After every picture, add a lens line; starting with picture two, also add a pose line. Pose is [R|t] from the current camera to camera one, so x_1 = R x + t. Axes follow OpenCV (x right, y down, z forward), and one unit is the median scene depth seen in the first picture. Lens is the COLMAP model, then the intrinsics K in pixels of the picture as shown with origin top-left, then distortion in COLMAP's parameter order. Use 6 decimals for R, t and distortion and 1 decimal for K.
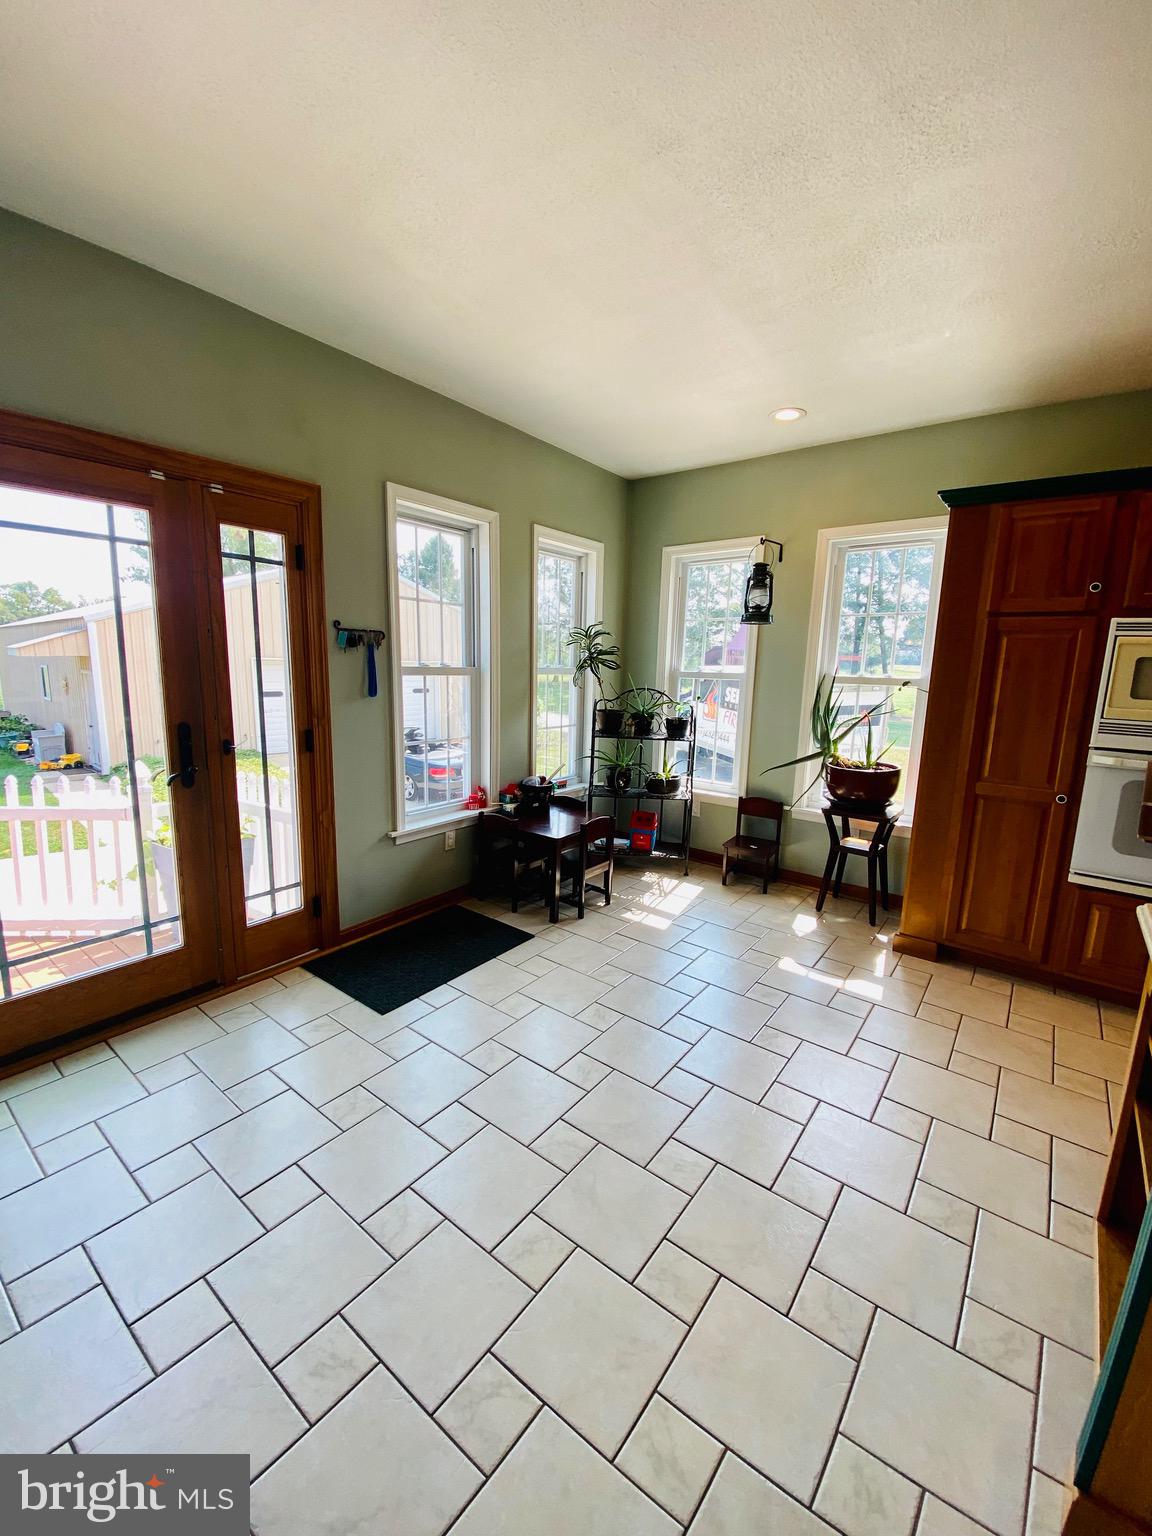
lens RADIAL K [[614.1, 0, 571.5], [0, 614.1, 768.0], [0, 0, 1]] dist [0.006288, -0.012254]
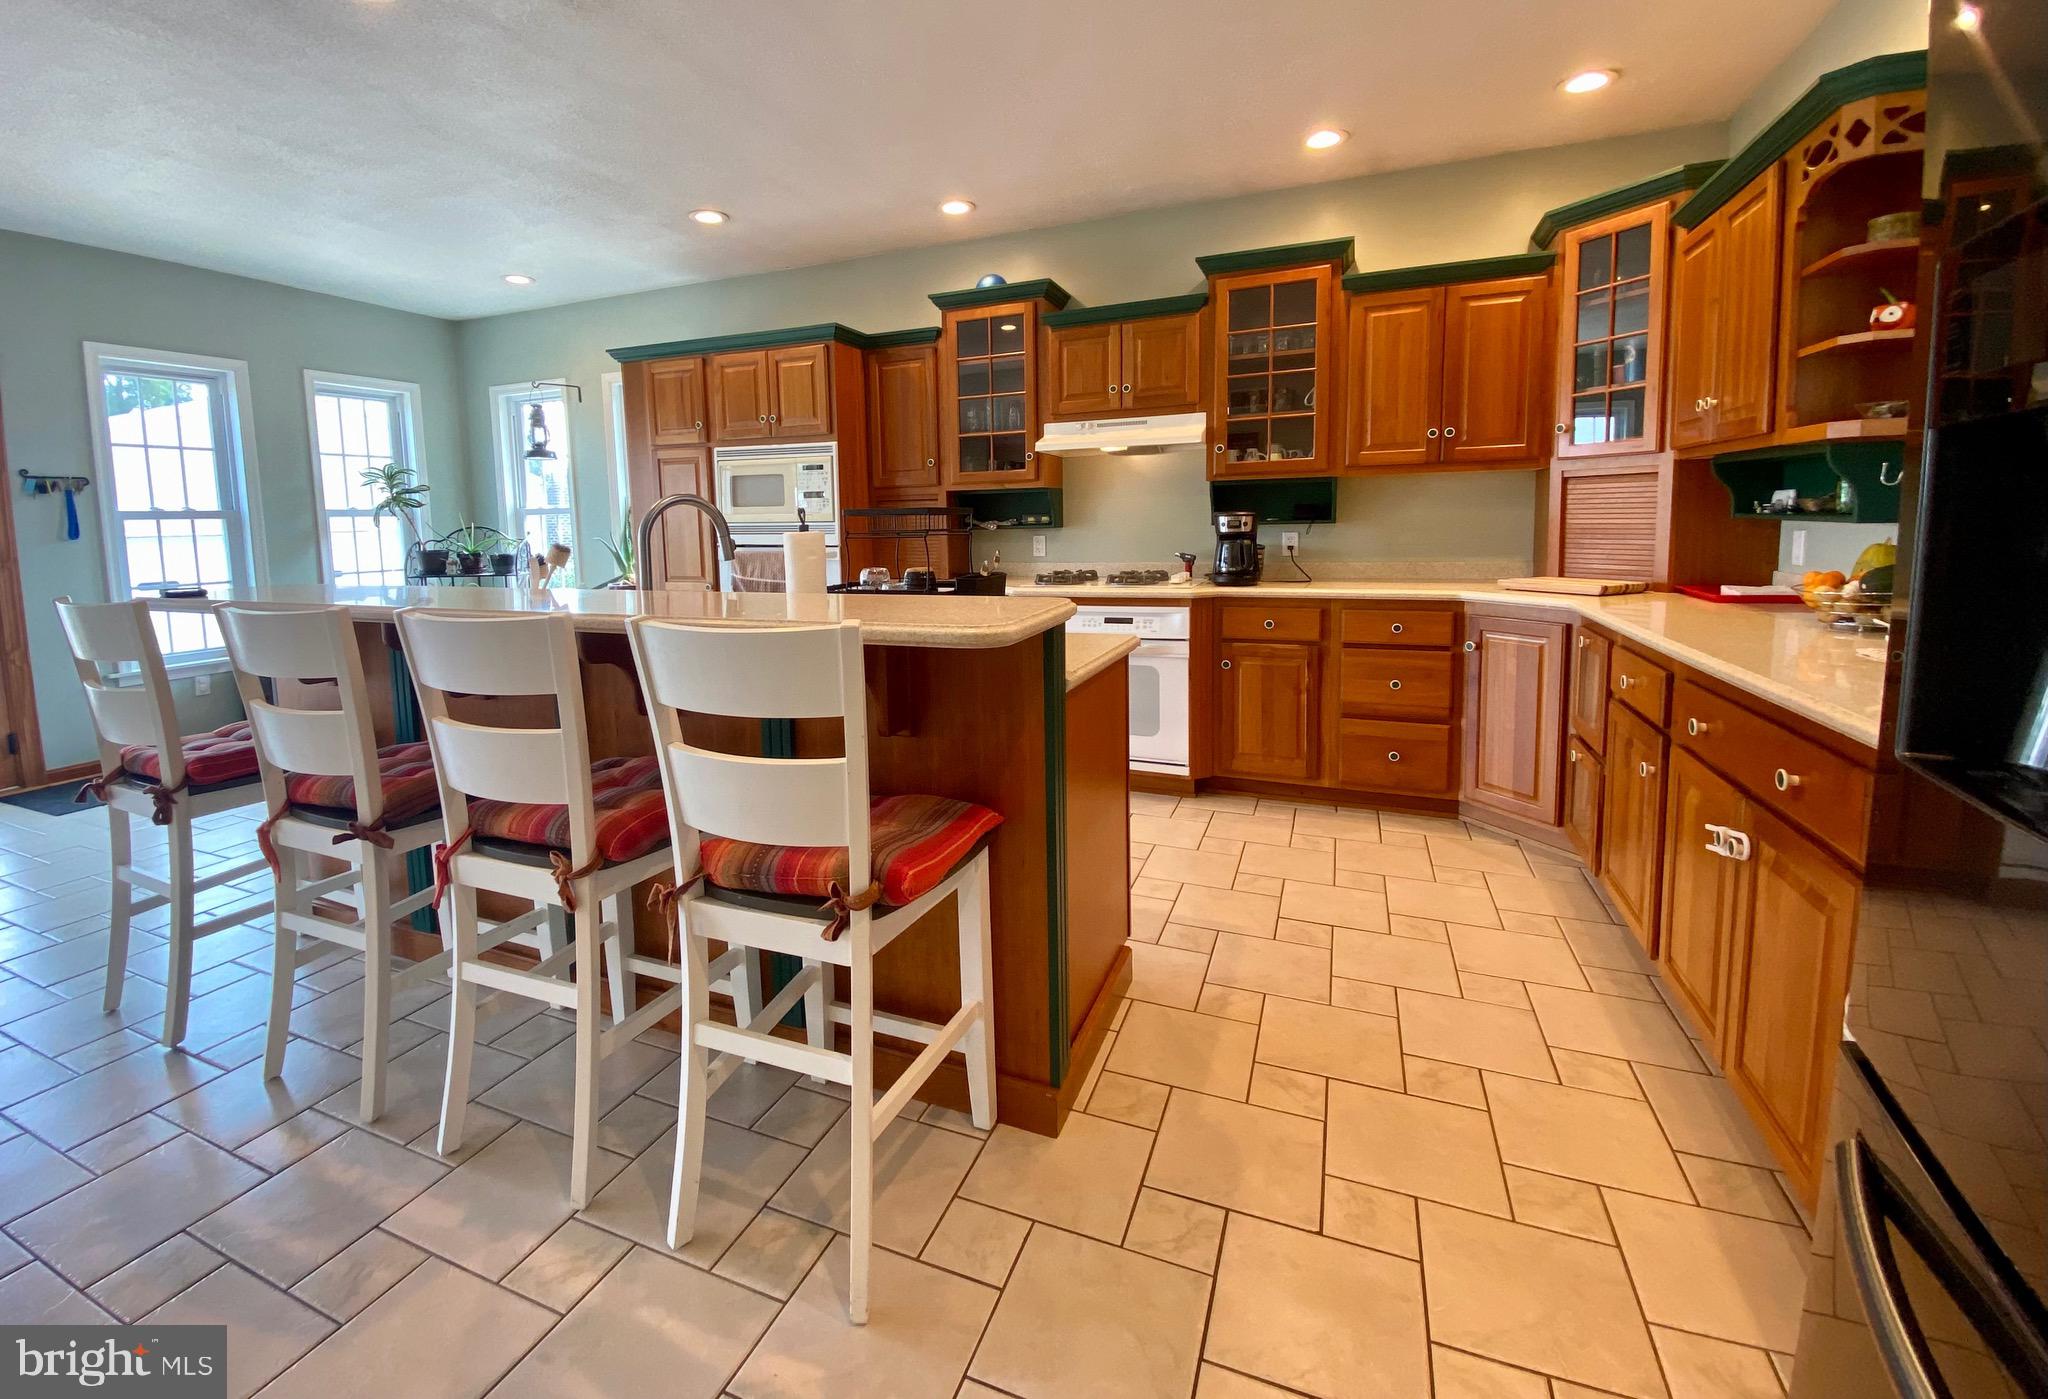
lens RADIAL K [[868.4, 0, 970.3], [0, 868.4, 605.2], [0, 0, 1]] dist [-0.001365, -0.008728]
pose [[0.964059, -0.069849, 0.256343, 0.694793], [0.088548, 0.994132, -0.062129, 0.200185], [-0.250499, 0.082595, 0.964587, -0.707431]]
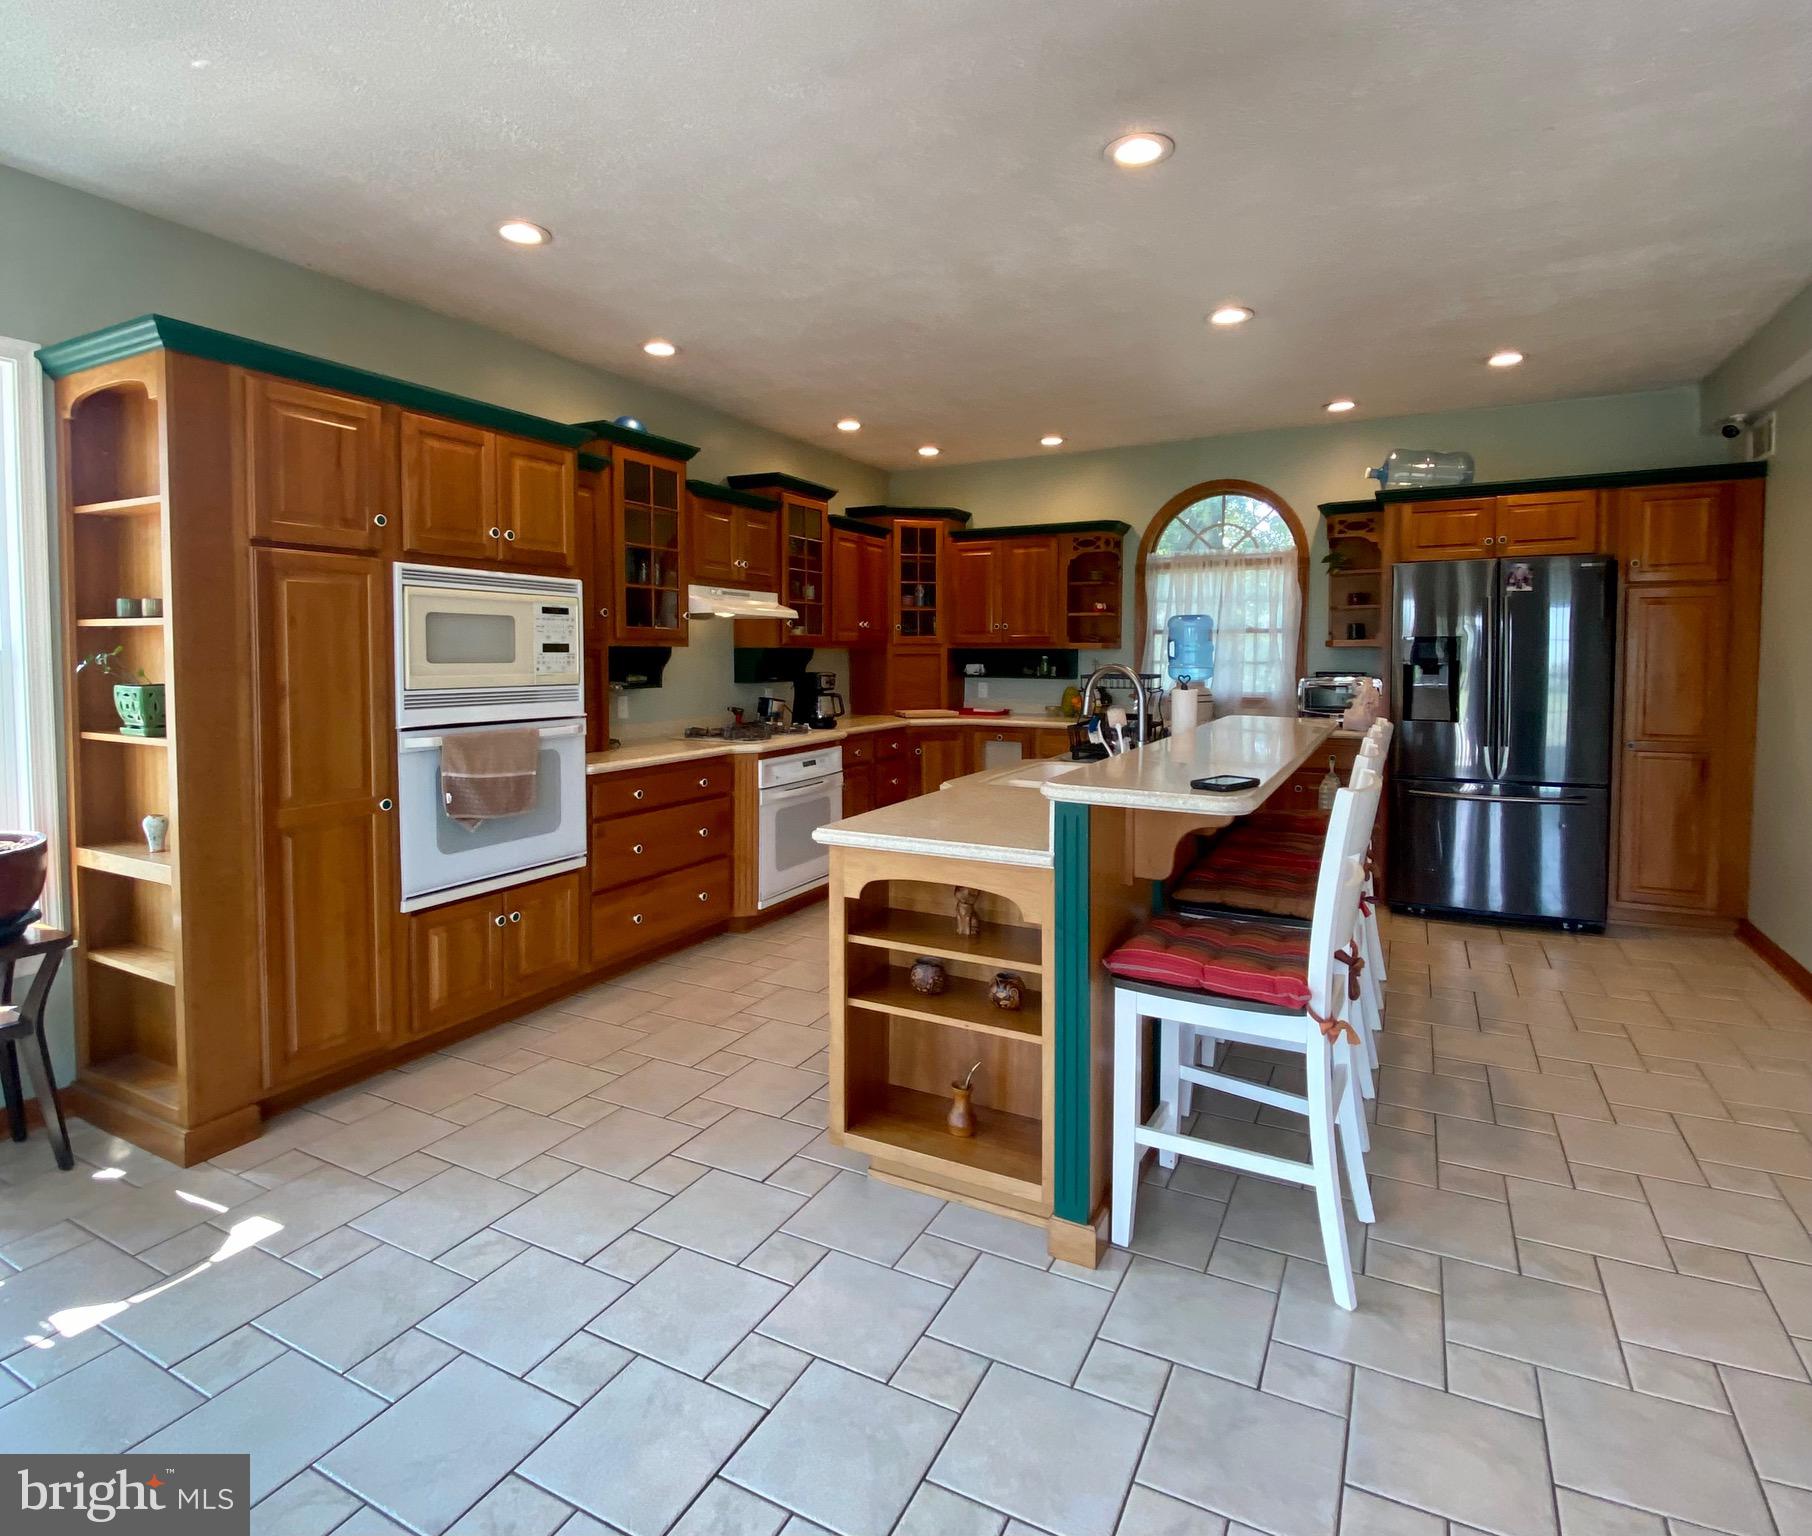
lens RADIAL K [[965.0, 0, 895.9], [0, 965.0, 690.1], [0, 0, 1]] dist [0.002048, -0.014424]
pose [[-0.184907, -0.063125, 0.980727, -0.341133], [0.164698, 0.981831, 0.094249, -0.072789], [-0.968857, 0.178950, -0.171150, 0.473113]]
